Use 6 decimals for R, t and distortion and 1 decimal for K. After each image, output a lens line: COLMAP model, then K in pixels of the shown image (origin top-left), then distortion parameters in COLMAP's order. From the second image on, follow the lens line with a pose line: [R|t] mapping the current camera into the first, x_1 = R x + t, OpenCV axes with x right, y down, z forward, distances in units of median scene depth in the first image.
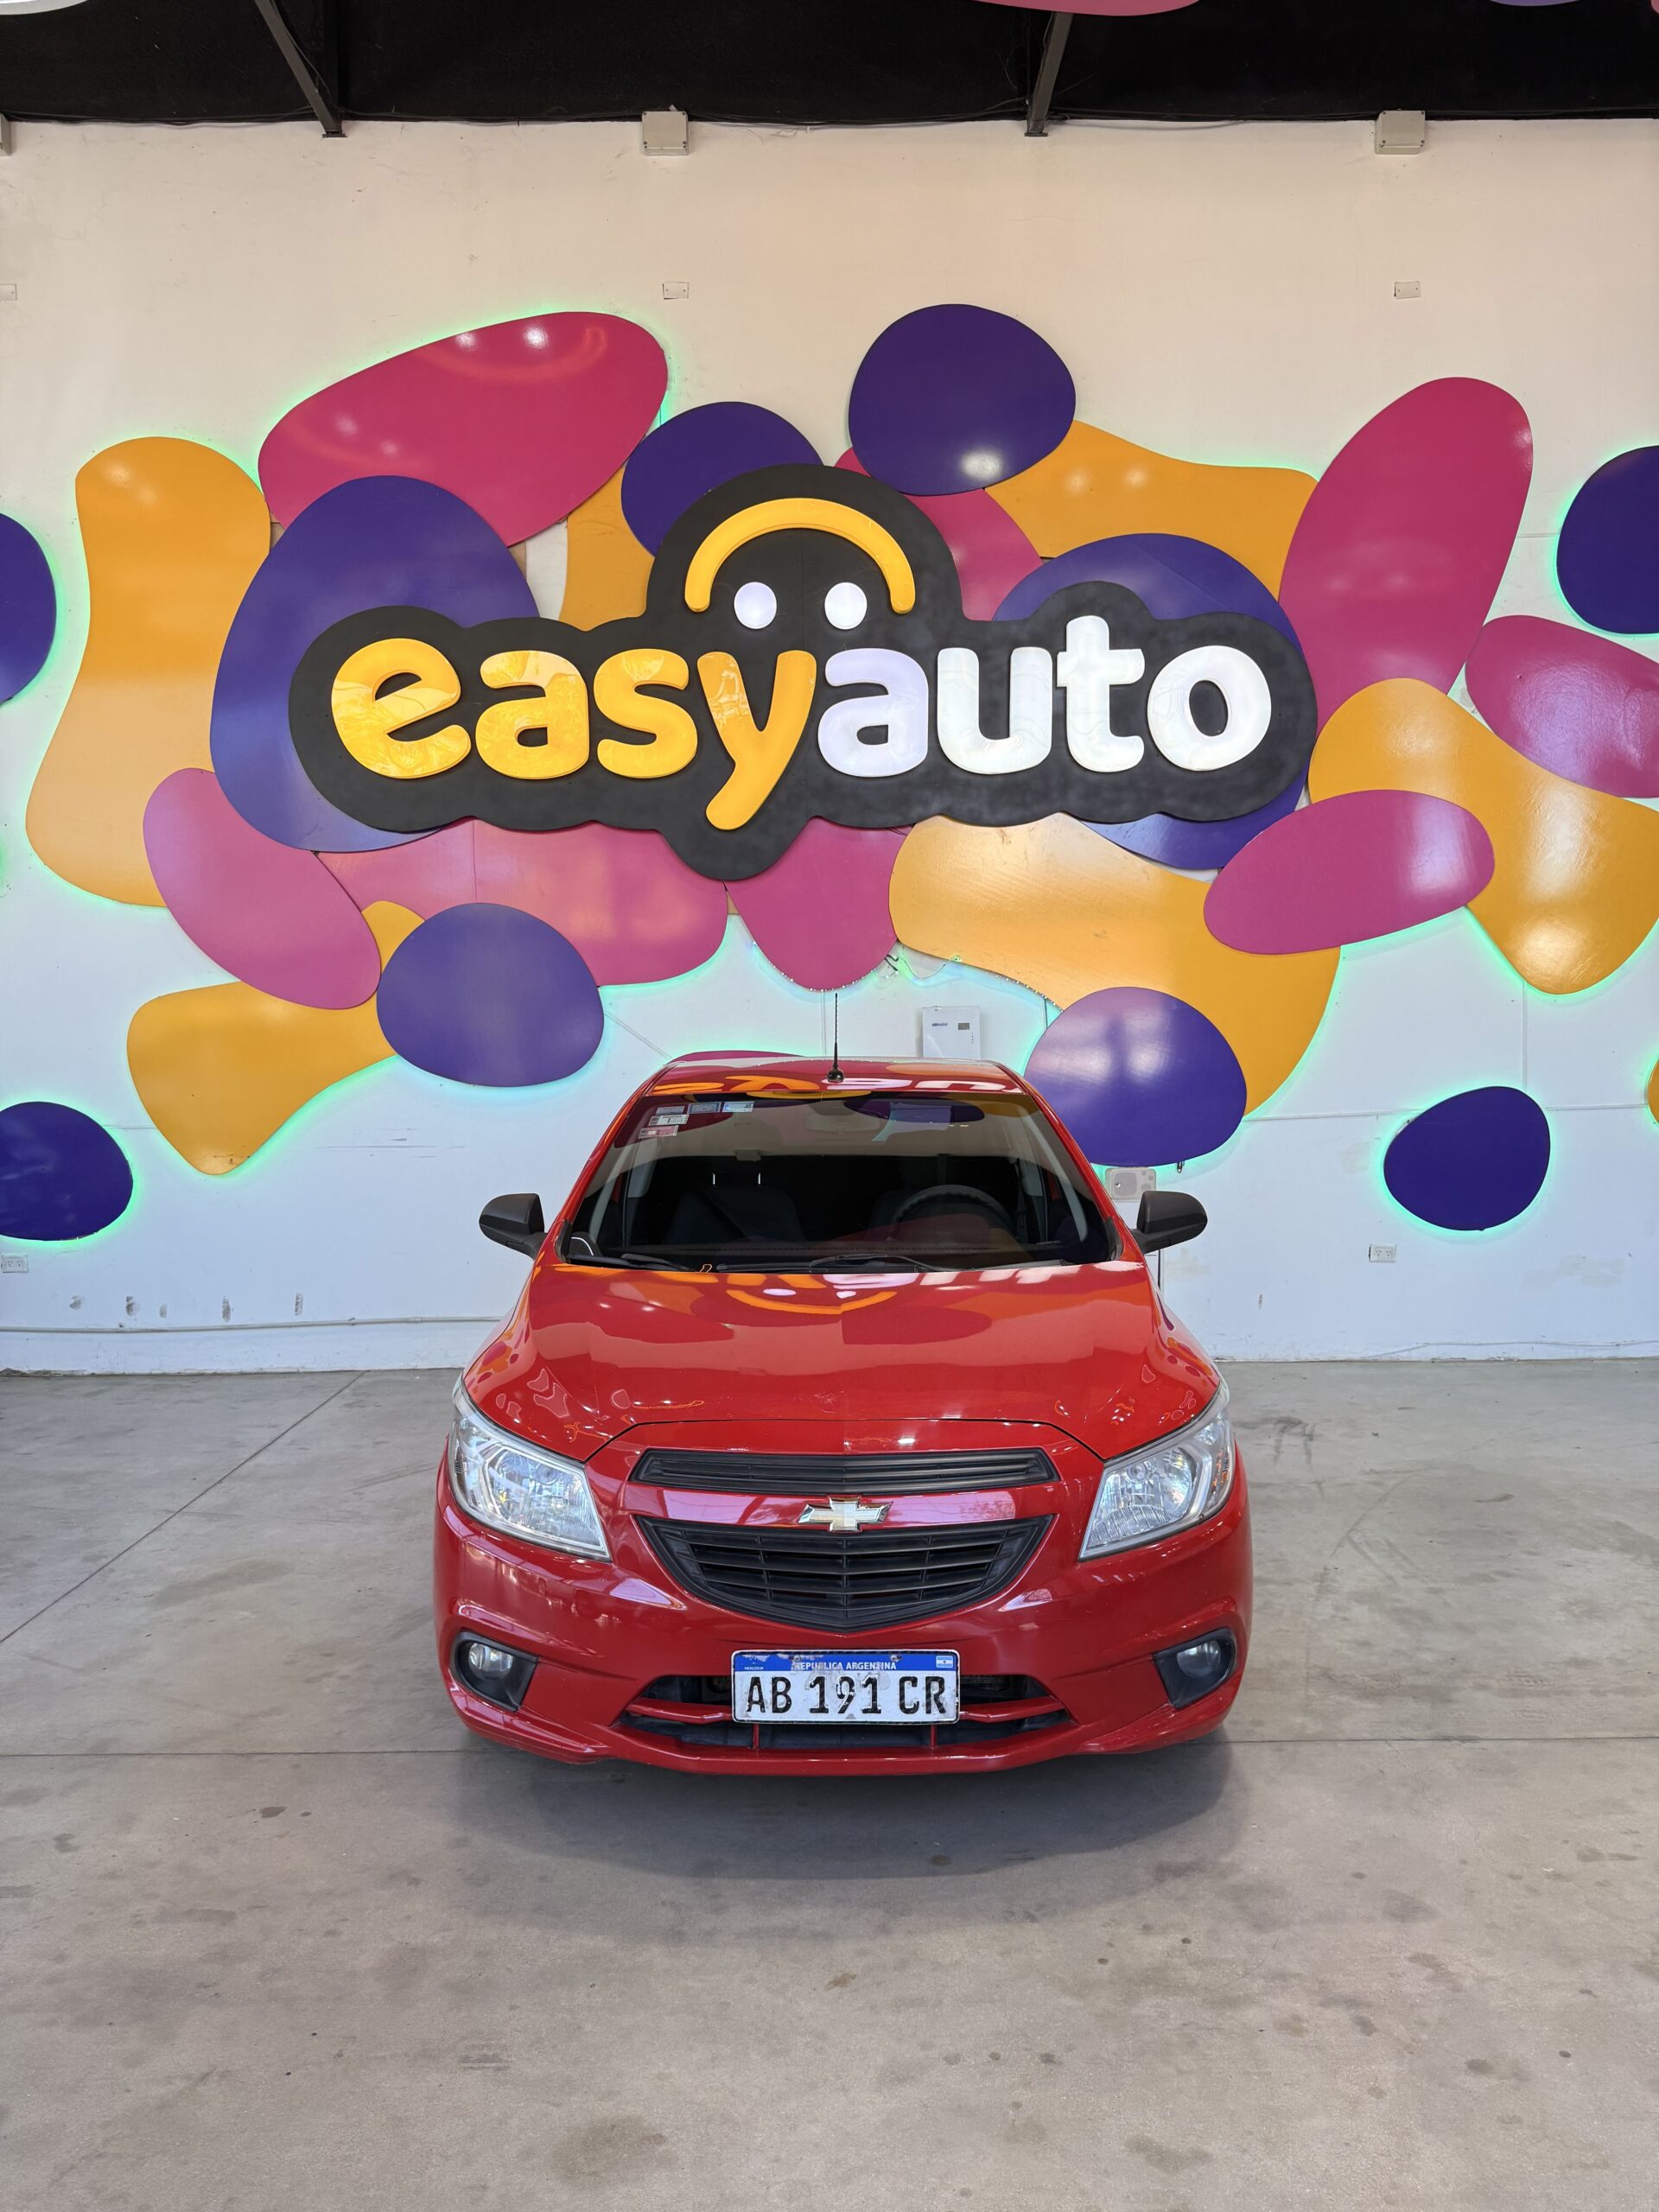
lens RADIAL K [[1519.0, 0, 825.8], [0, 1519.0, 1182.2], [0, 0, 1]] dist [0.070930, -0.094381]
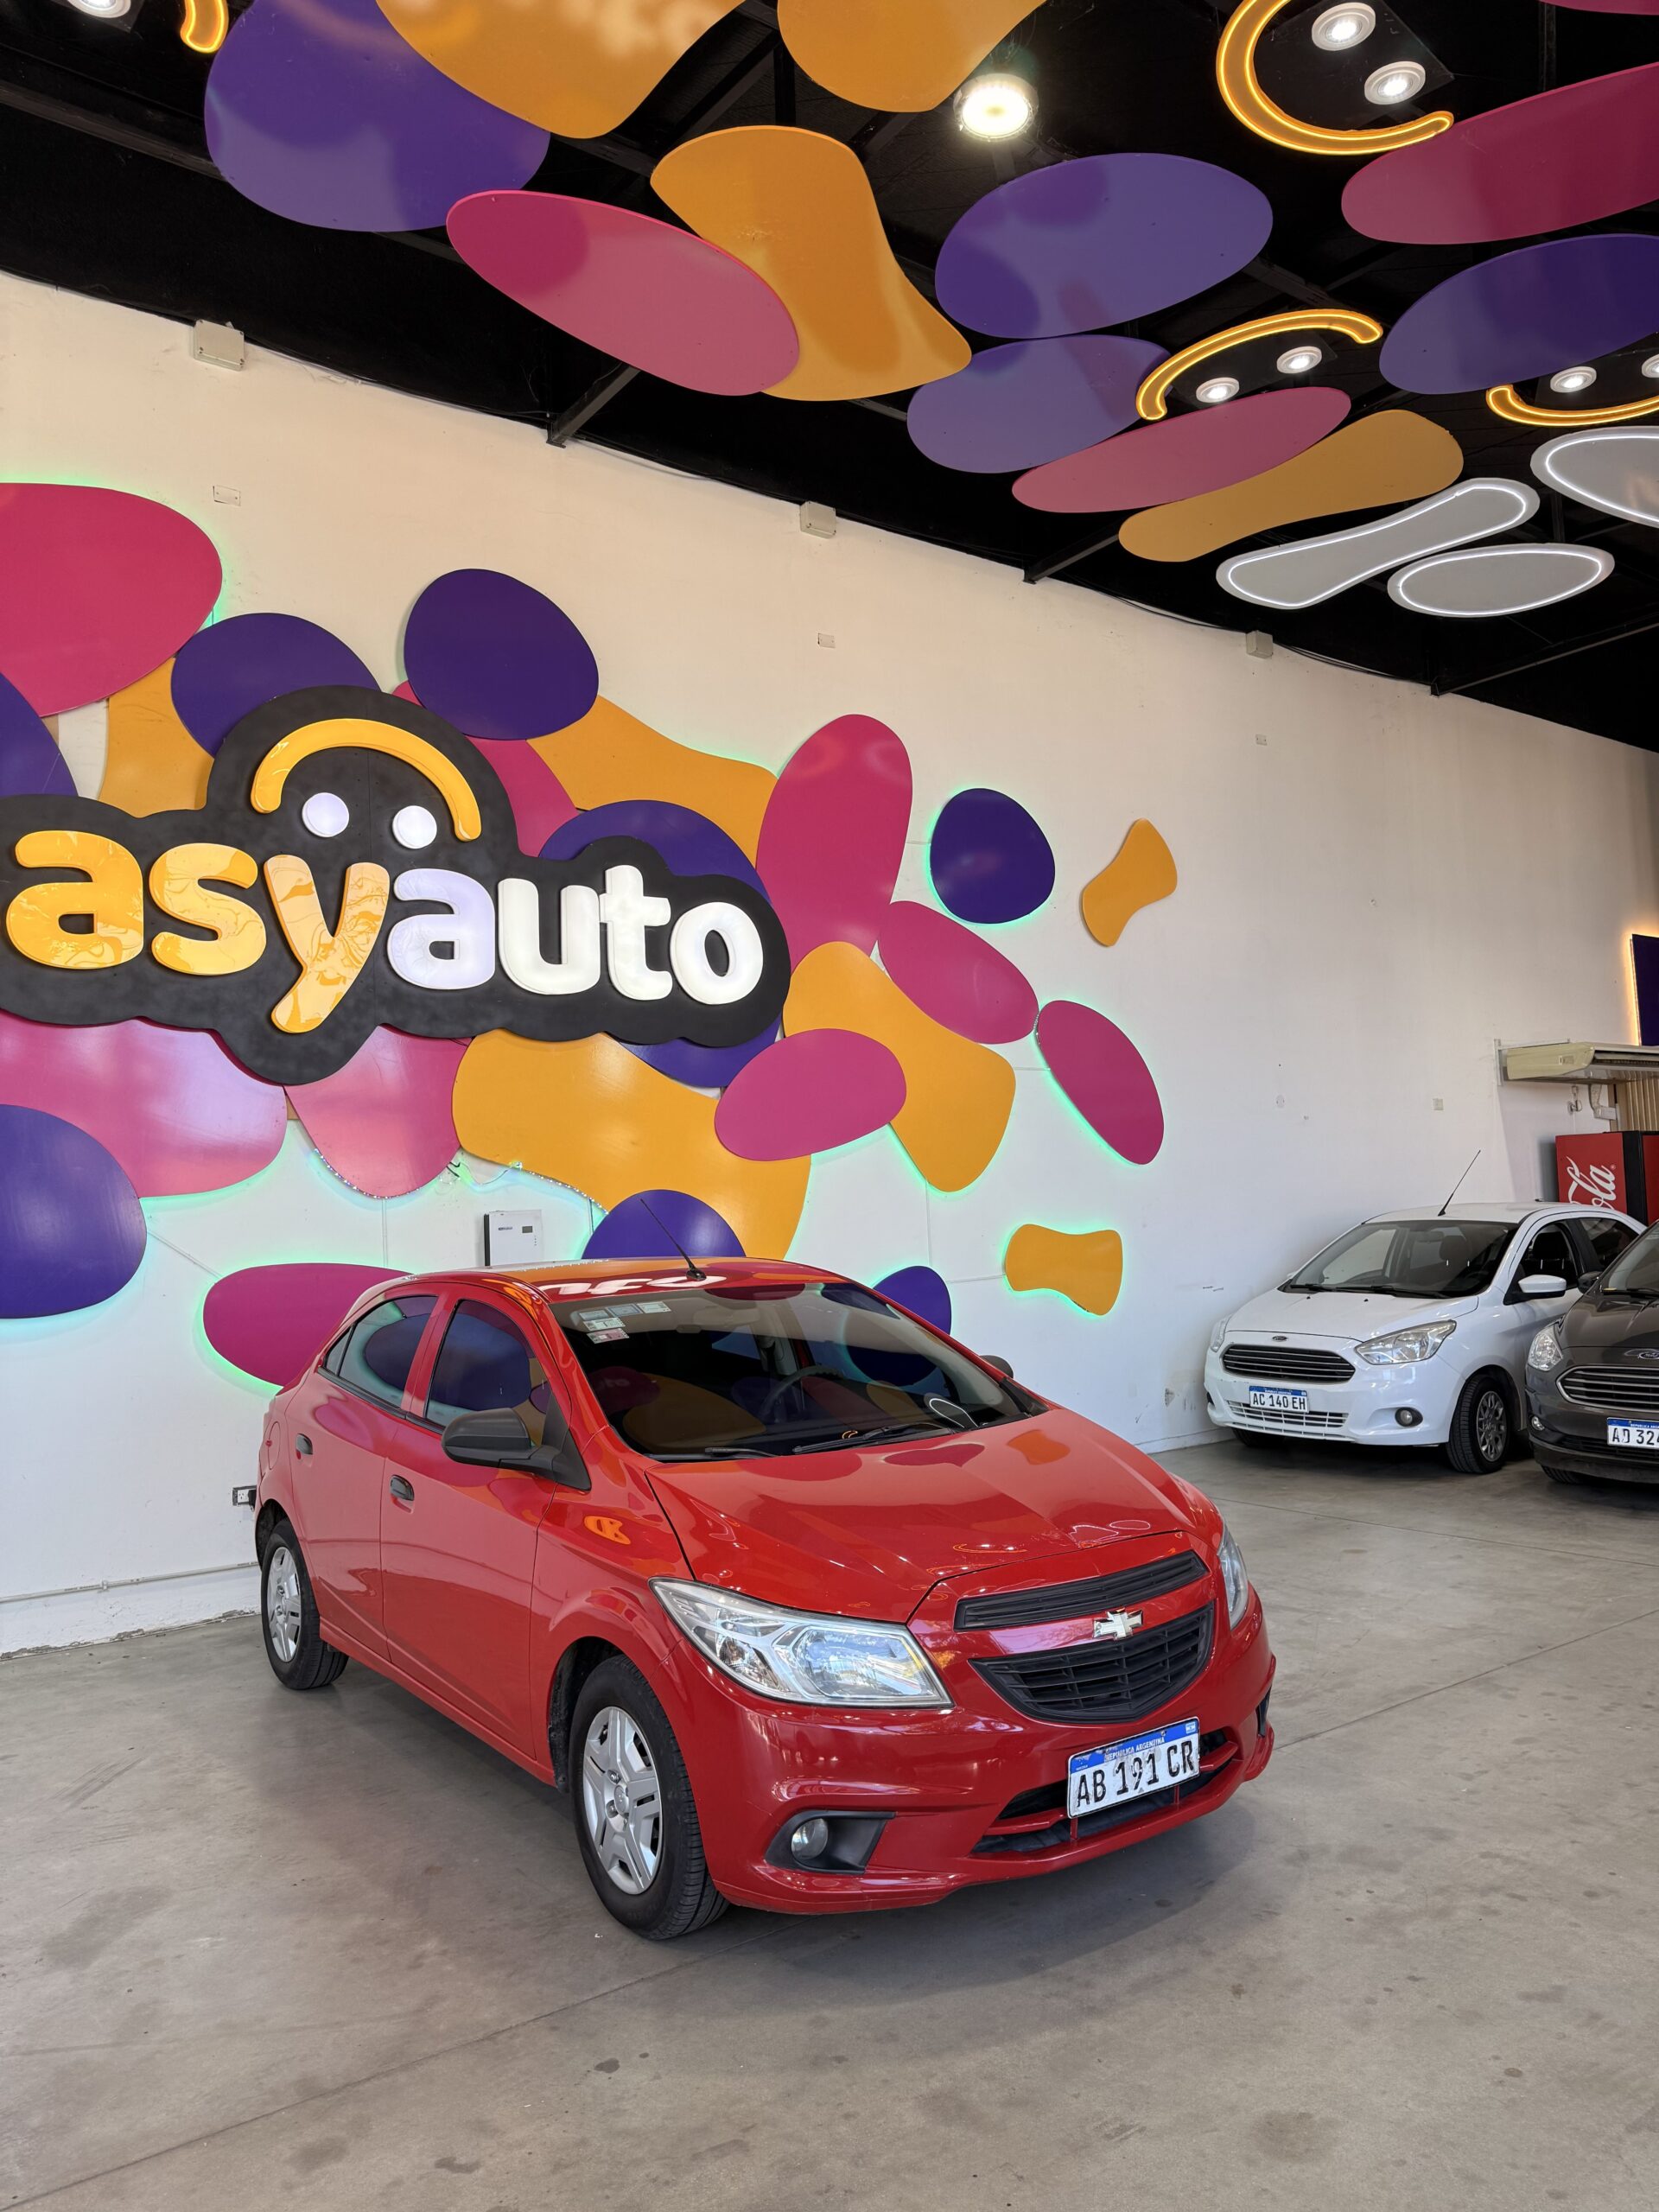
lens RADIAL K [[1530.8, 0, 831.0], [0, 1530.8, 1189.5], [0, 0, 1]] dist [0.074083, -0.101775]
pose [[0.812172, -0.012540, 0.583283, -0.365619], [0.083720, 0.991927, -0.095247, -0.012775], [-0.577380, 0.126190, 0.806665, 0.033035]]
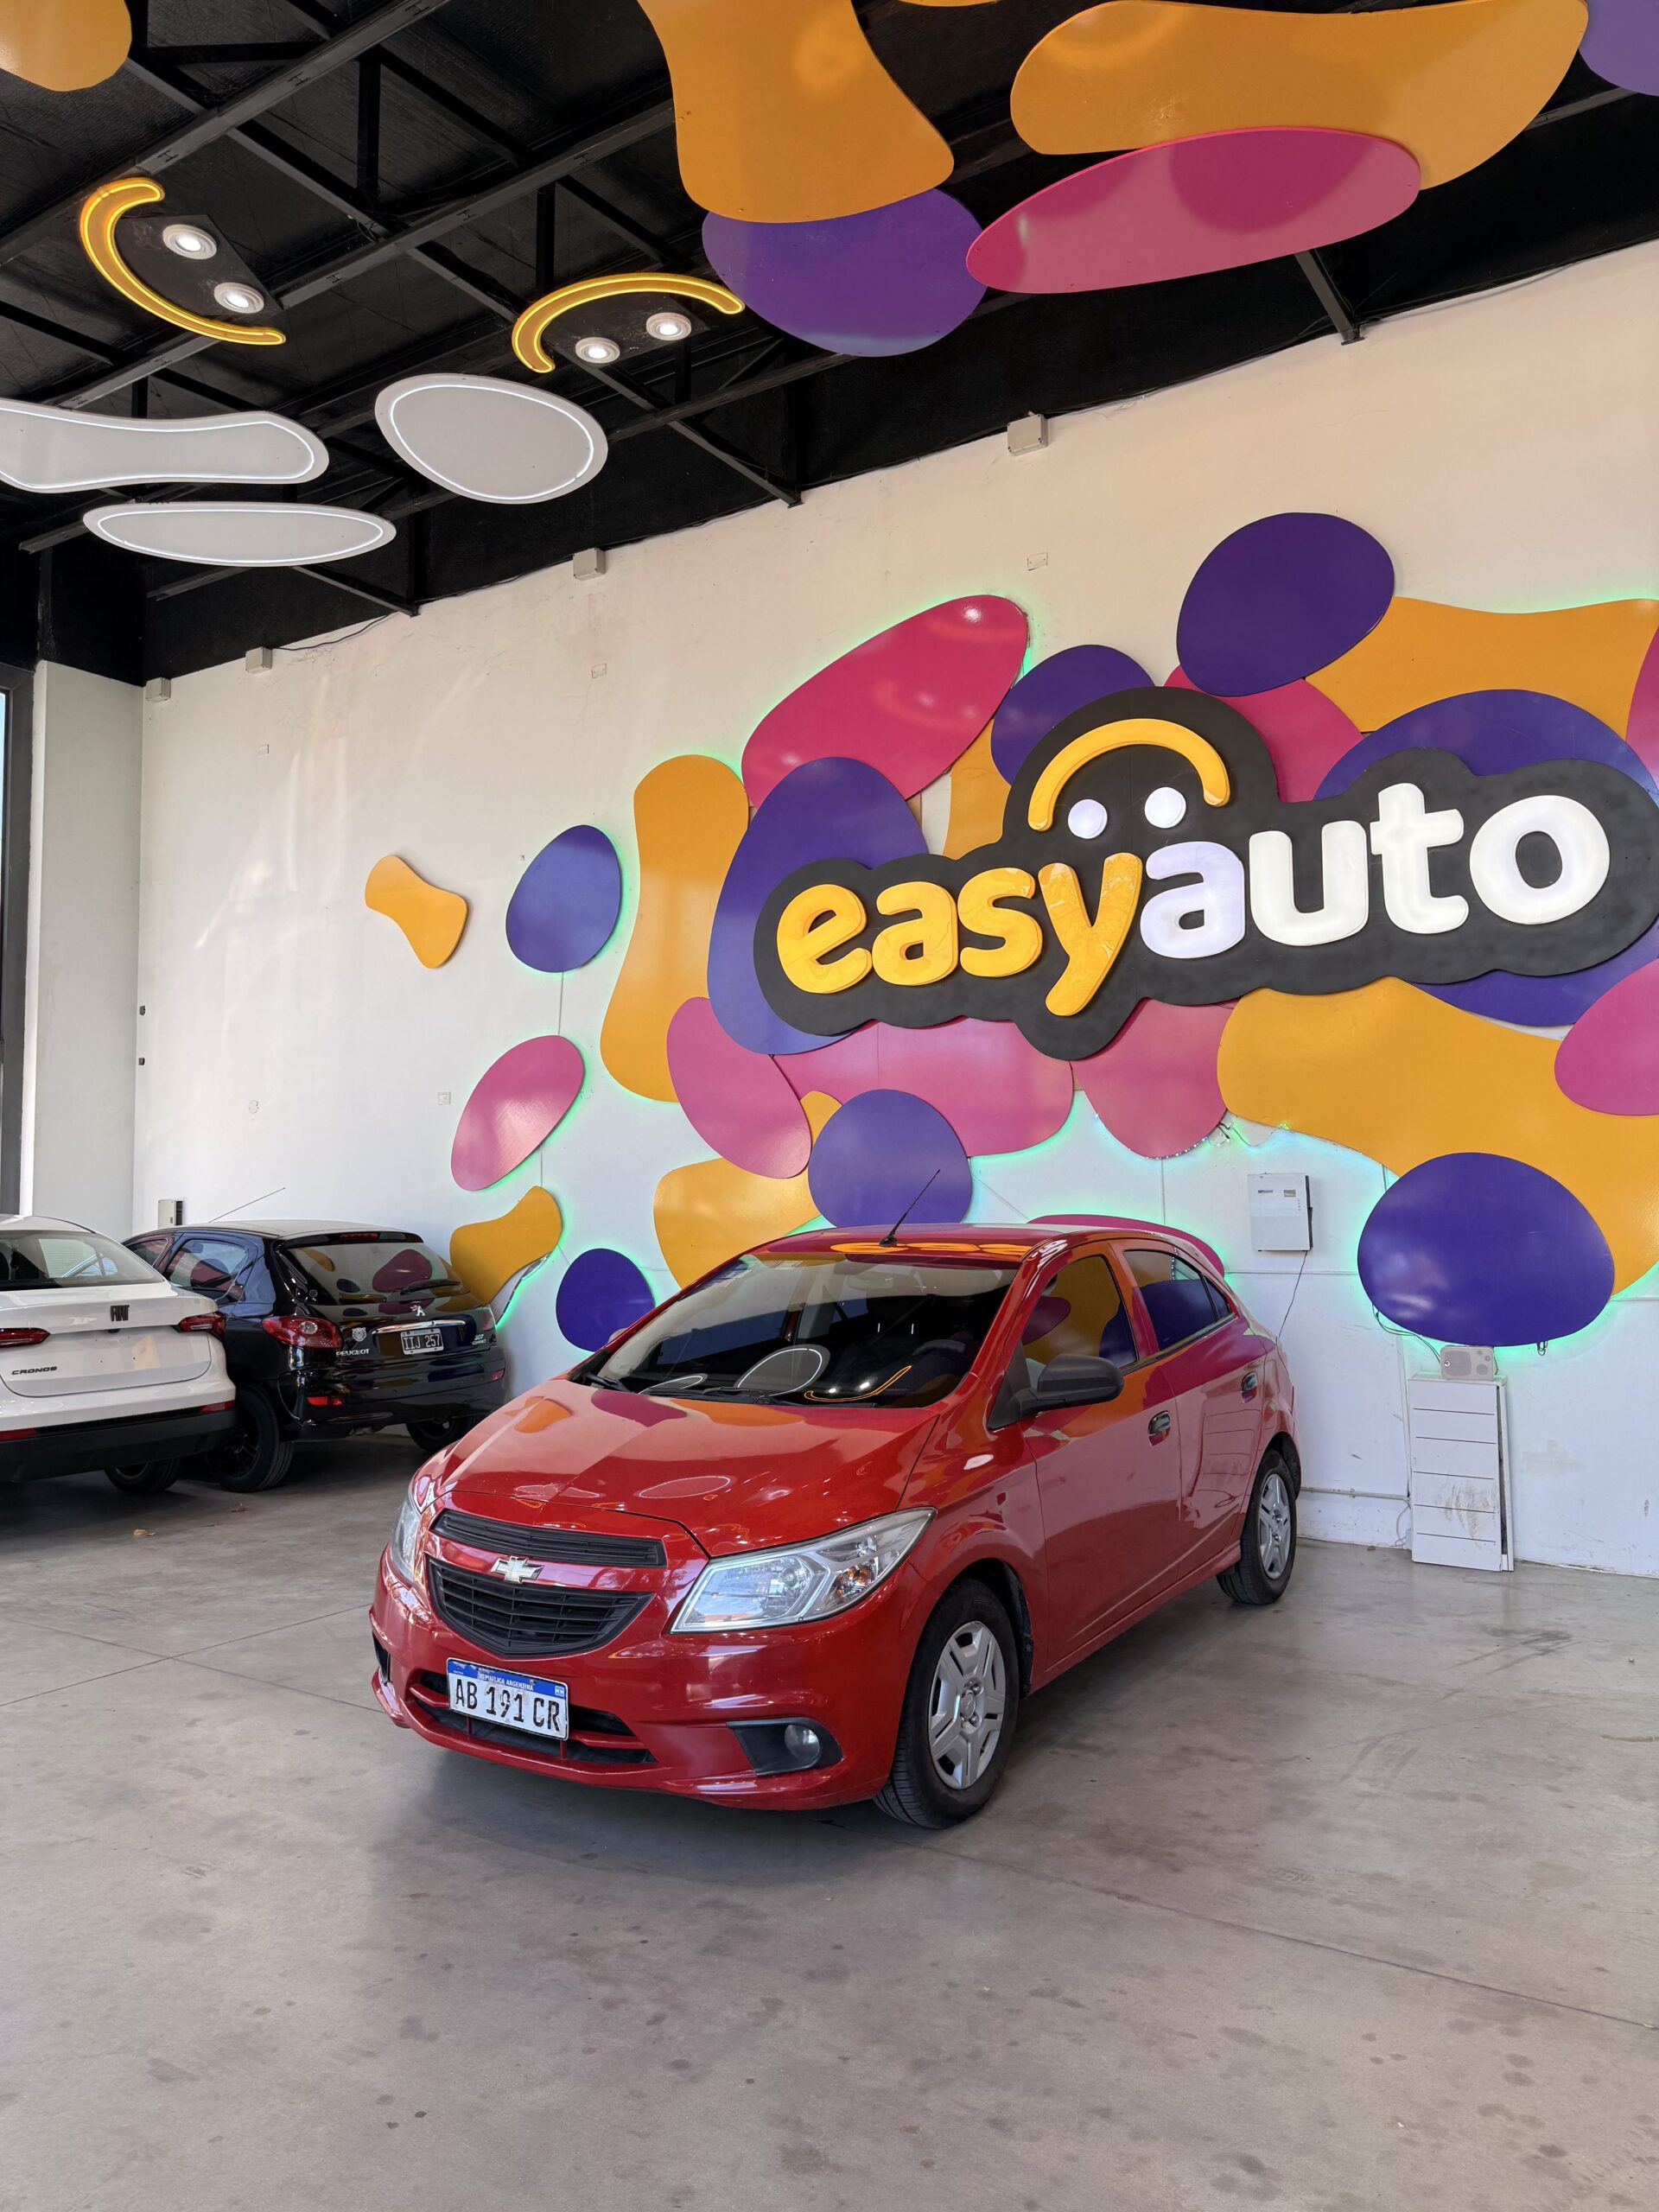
lens RADIAL K [[1530.8, 0, 831.0], [0, 1530.8, 1189.5], [0, 0, 1]] dist [0.074083, -0.101775]
pose [[0.839056, -0.000676, -0.544044, 0.405358], [-0.049746, 0.995715, -0.077959, -0.011041], [0.541765, 0.092476, 0.835427, -0.013024]]
